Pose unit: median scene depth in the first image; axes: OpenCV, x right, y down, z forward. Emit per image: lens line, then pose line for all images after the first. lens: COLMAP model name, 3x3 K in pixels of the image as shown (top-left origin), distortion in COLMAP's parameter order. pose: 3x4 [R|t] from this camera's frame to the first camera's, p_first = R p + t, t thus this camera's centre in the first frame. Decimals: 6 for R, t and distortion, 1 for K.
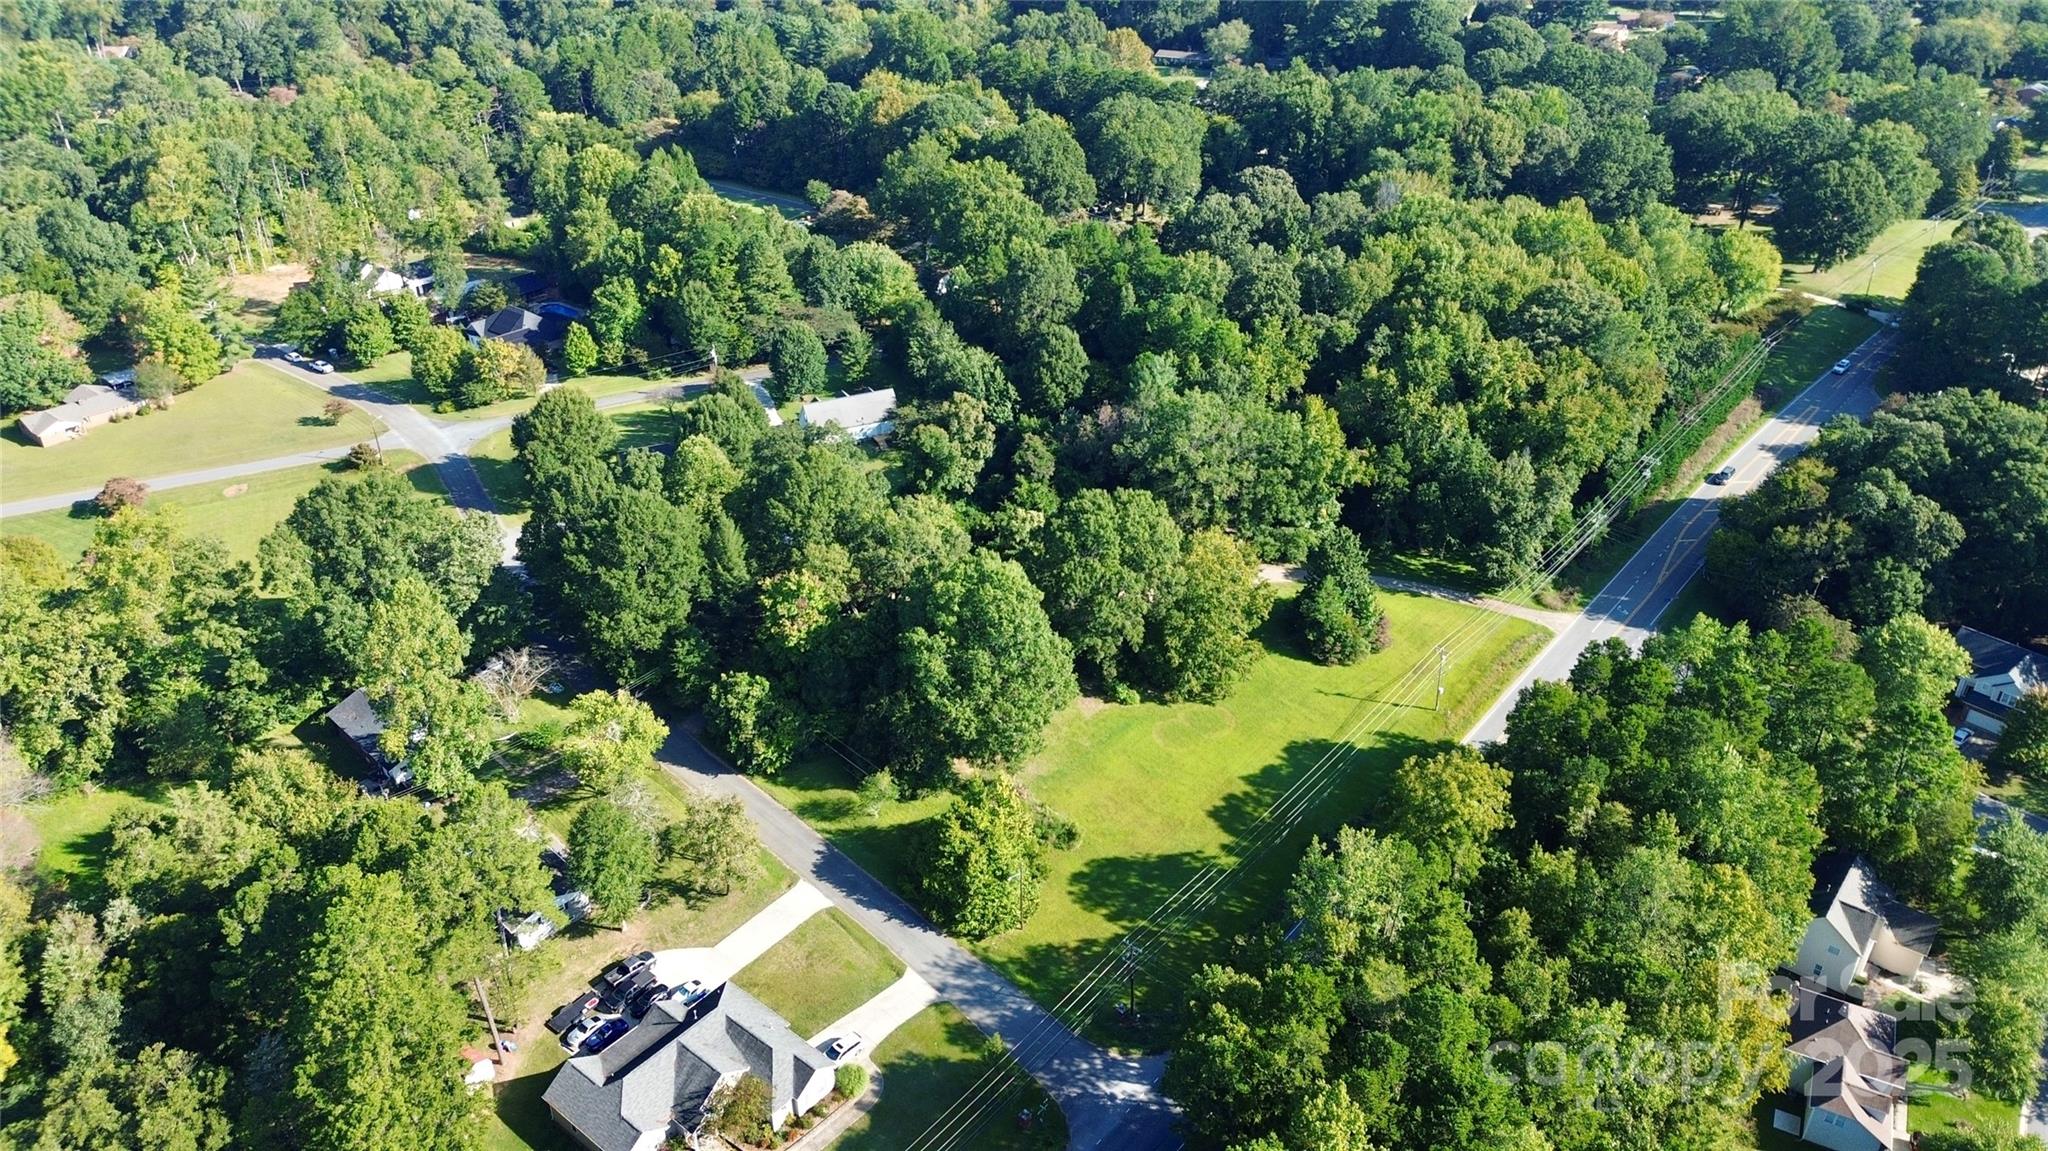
lens RADIAL K [[1467.8, 0, 1018.1], [0, 1467.8, 570.5], [0, 0, 1]] dist [0.052896, -0.047326]
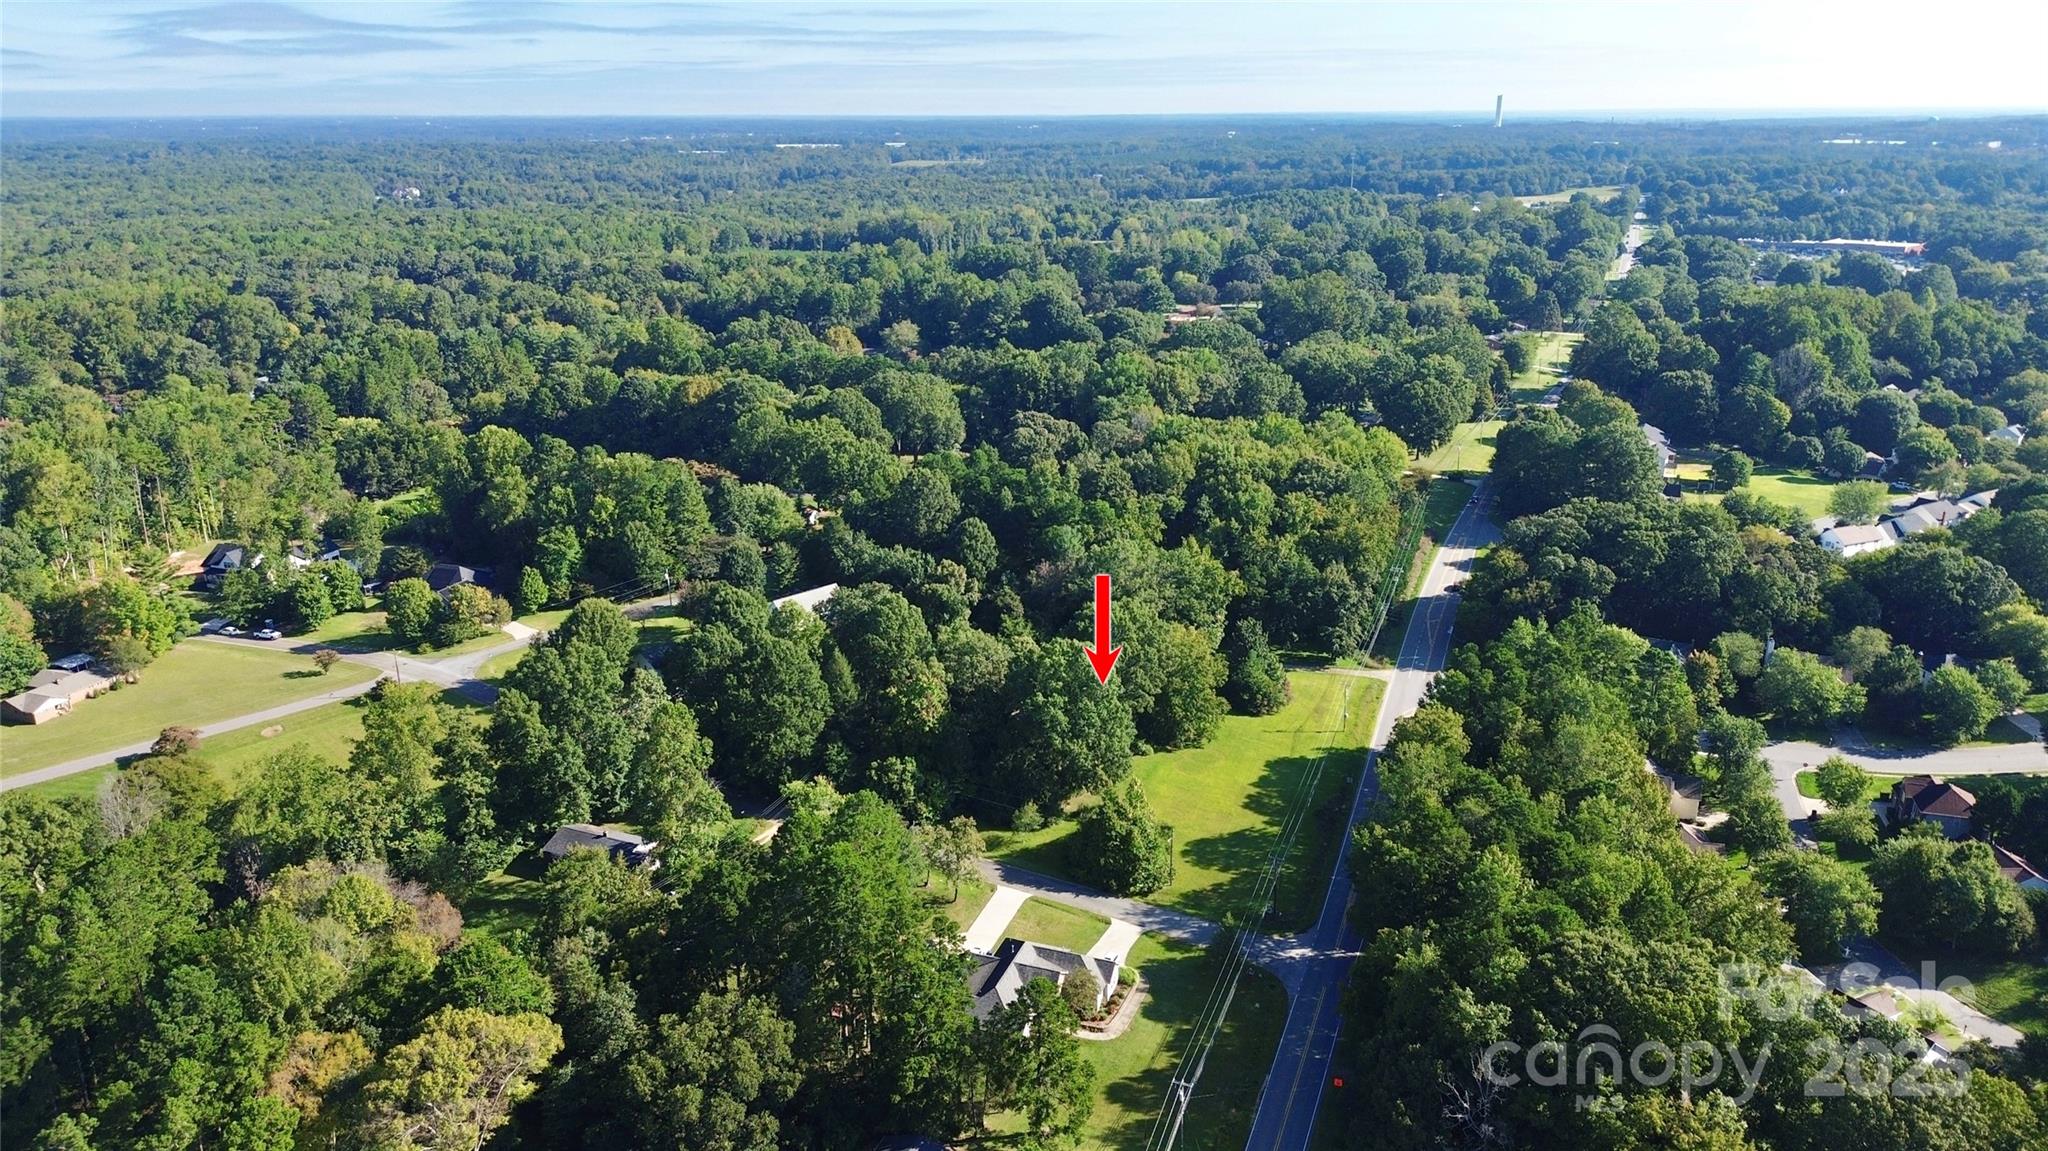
lens RADIAL K [[1467.8, 0, 1020.3], [0, 1467.8, 568.8], [0, 0, 1]] dist [0.052896, -0.047326]
pose [[0.943336, -0.097221, 0.317277, -0.335335], [0.160979, 0.970154, -0.181348, 0.113765], [-0.290177, 0.222147, 0.930832, -0.193353]]
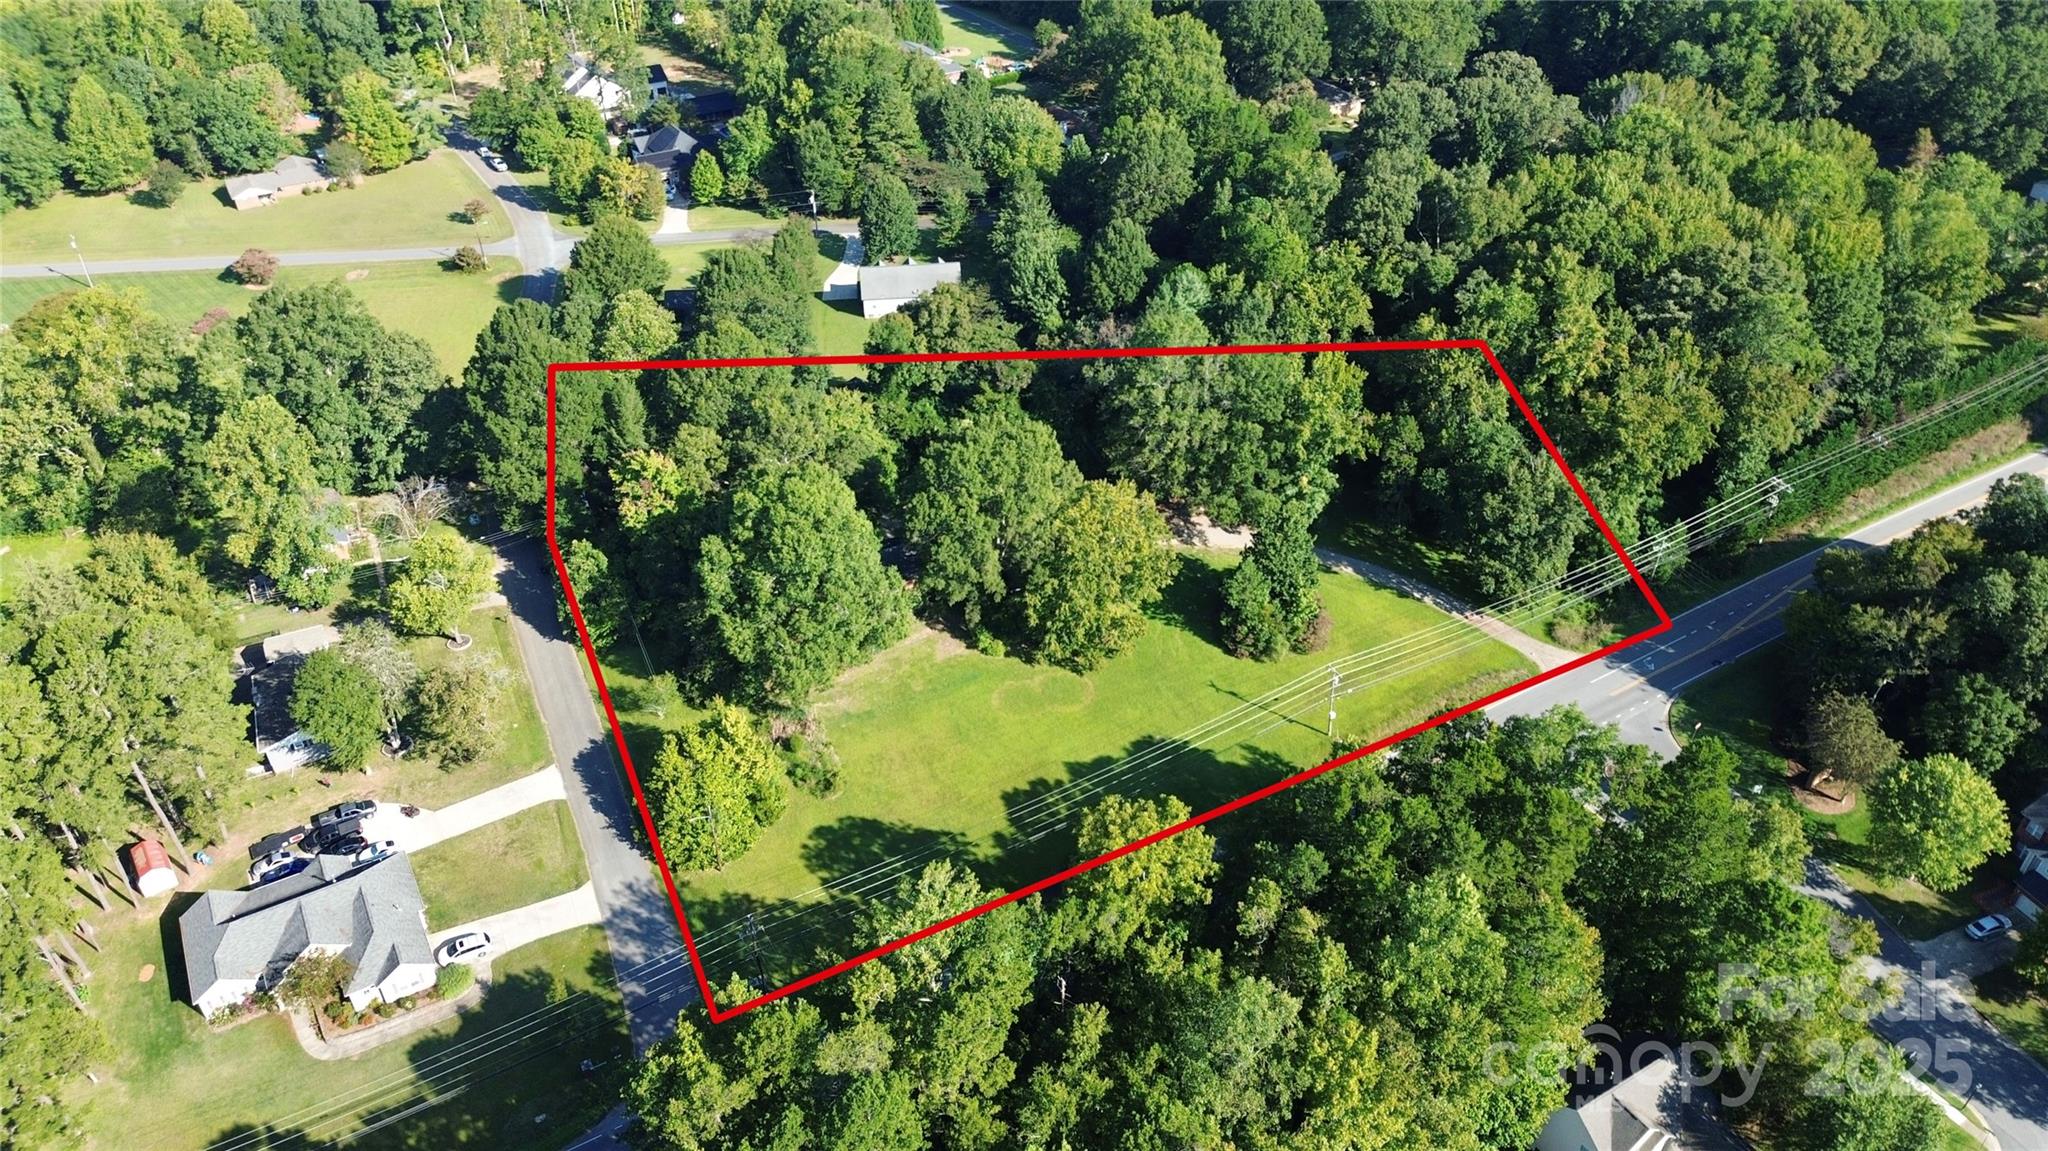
lens RADIAL K [[1467.8, 0, 1014.5], [0, 1467.8, 572.3], [0, 0, 1]] dist [0.052896, -0.047326]
pose [[0.940737, 0.195094, -0.277403, 0.251493], [-0.163300, 0.977480, 0.133661, -0.063353], [0.297233, -0.080440, 0.951411, 0.103818]]
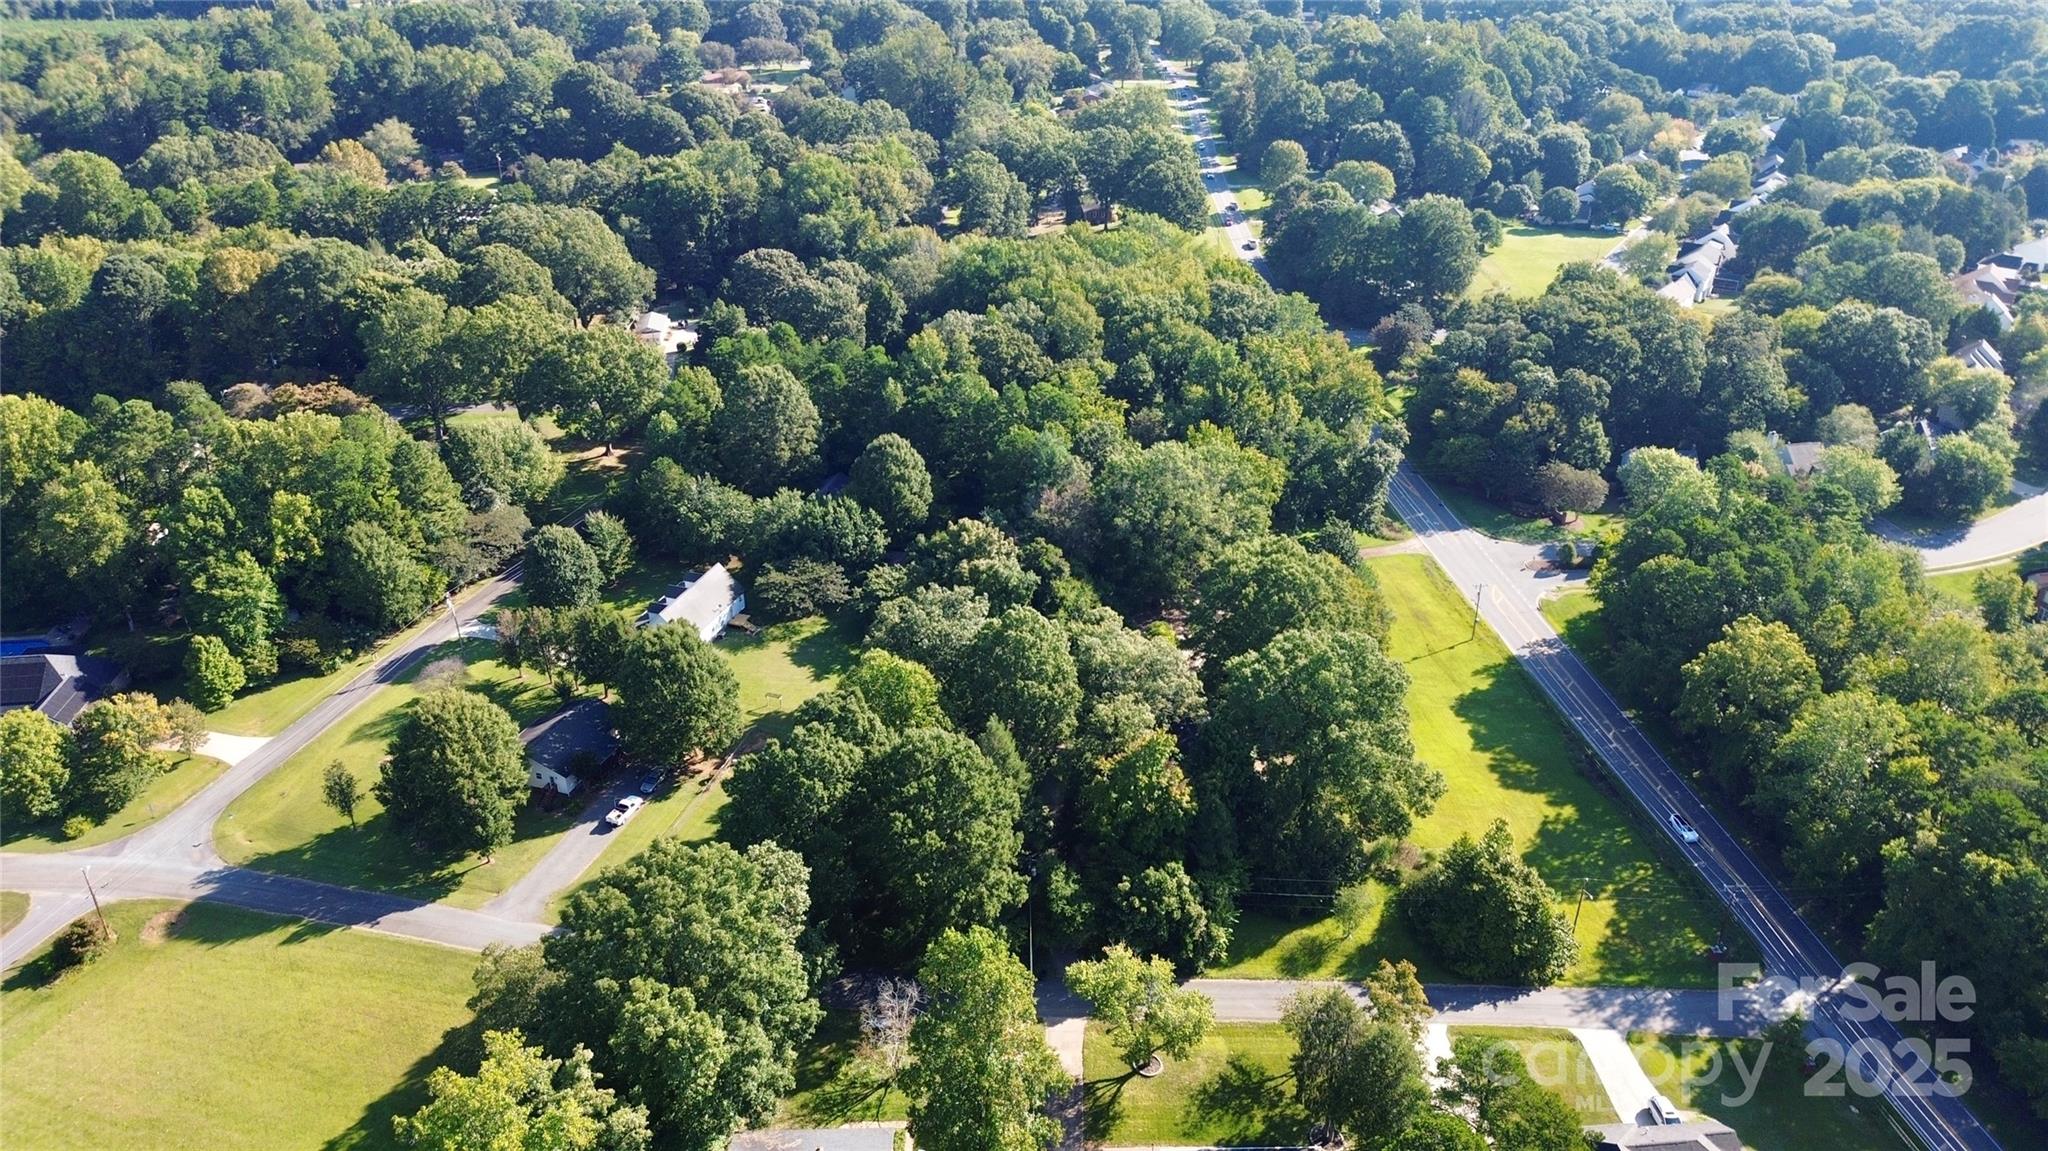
lens RADIAL K [[1467.8, 0, 1028.4], [0, 1467.8, 586.9], [0, 0, 1]] dist [0.052896, -0.047326]
pose [[0.691726, -0.328523, 0.643108, -0.517758], [0.349460, 0.931598, 0.100015, -0.136803], [-0.631975, 0.155558, 0.759216, 0.261402]]
